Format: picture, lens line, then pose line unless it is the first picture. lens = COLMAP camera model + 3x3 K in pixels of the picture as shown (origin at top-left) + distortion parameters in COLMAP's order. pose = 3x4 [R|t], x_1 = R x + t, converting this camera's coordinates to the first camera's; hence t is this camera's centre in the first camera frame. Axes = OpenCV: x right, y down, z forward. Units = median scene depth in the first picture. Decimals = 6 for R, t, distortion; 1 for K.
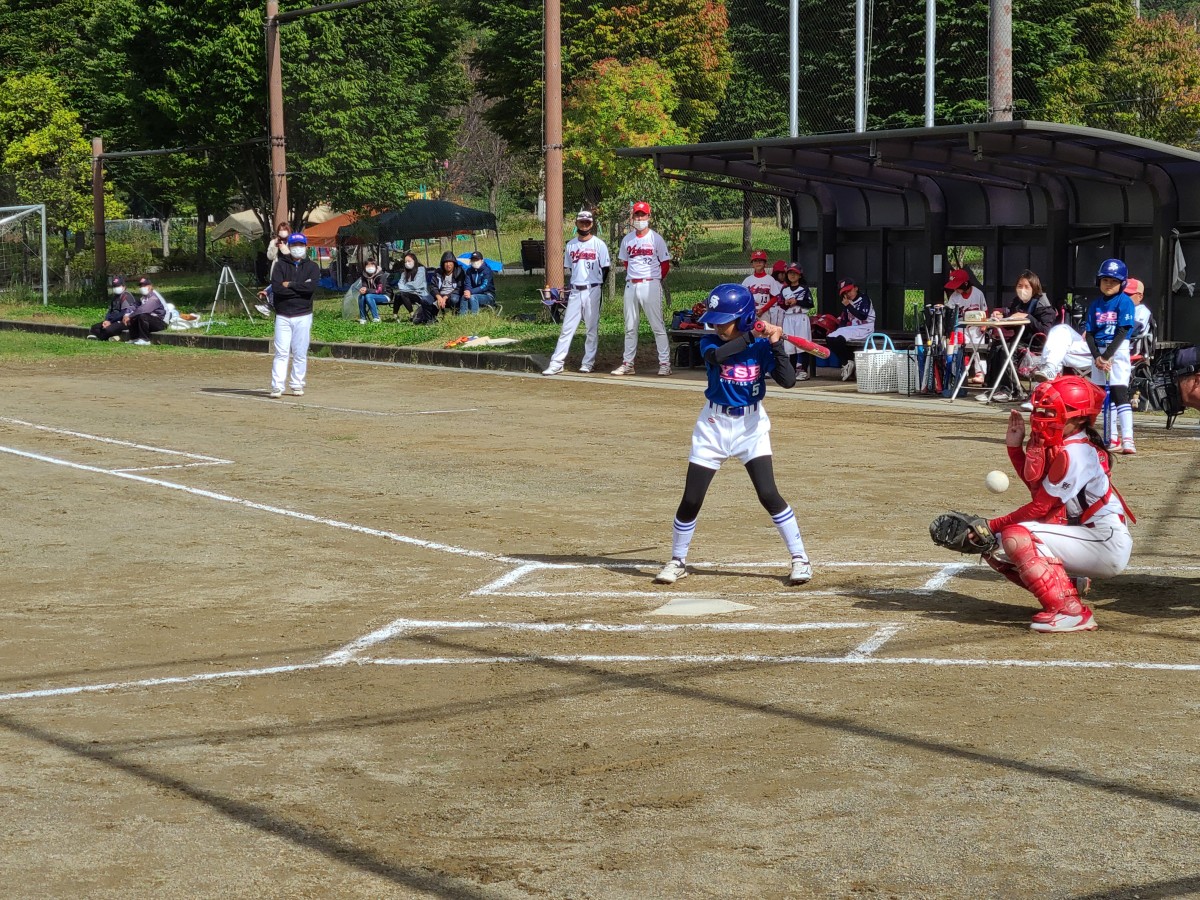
lens RADIAL K [[3644.0, 0, 658.6], [0, 3644.0, 344.1], [0, 0, 1]] dist [0.172365, 0.613052]
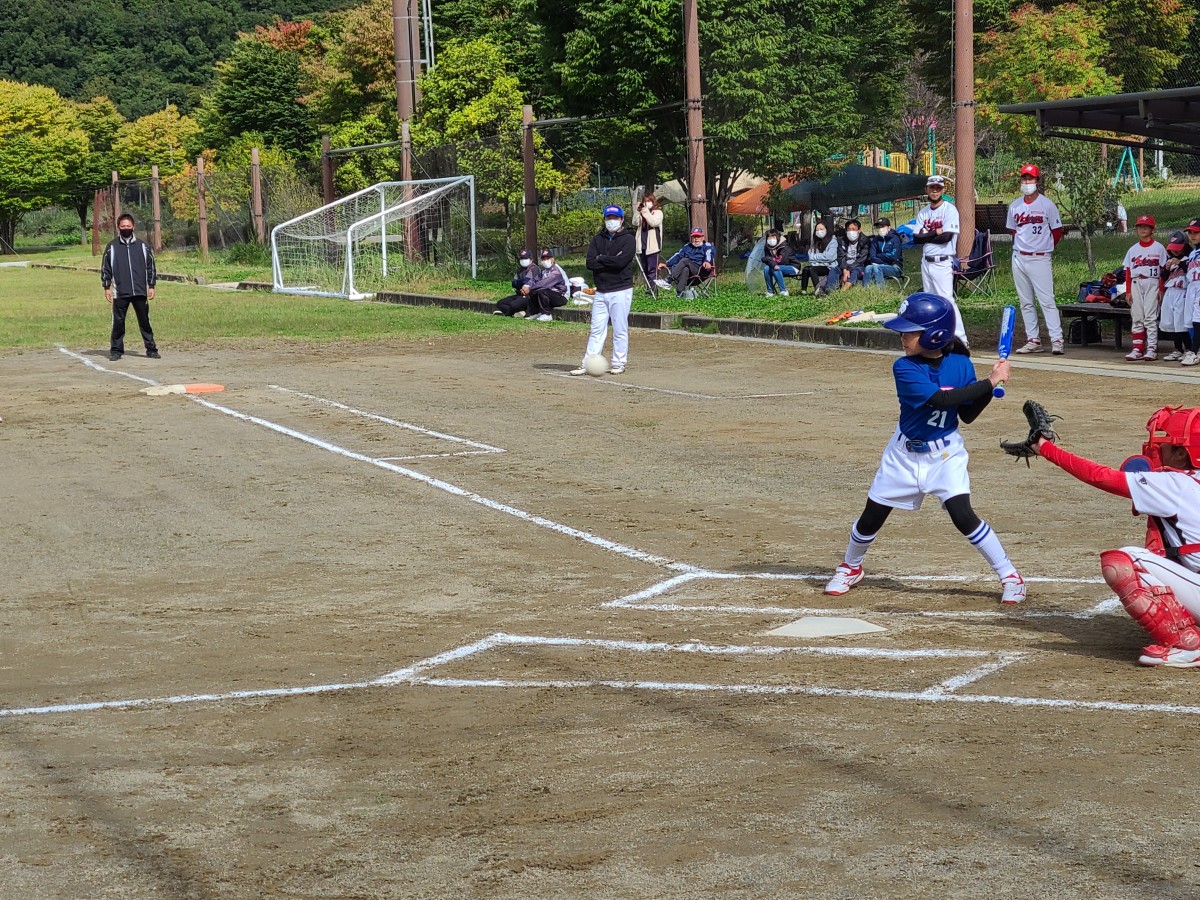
lens RADIAL K [[3564.7, 0, 697.5], [0, 3564.7, 404.0], [0, 0, 1]] dist [0.114114, 2.648559]
pose [[0.953116, 0.004458, -0.302573, 0.186713], [0.005619, 0.999458, 0.032427, -0.008360], [0.302554, -0.032607, 0.952574, 0.122271]]
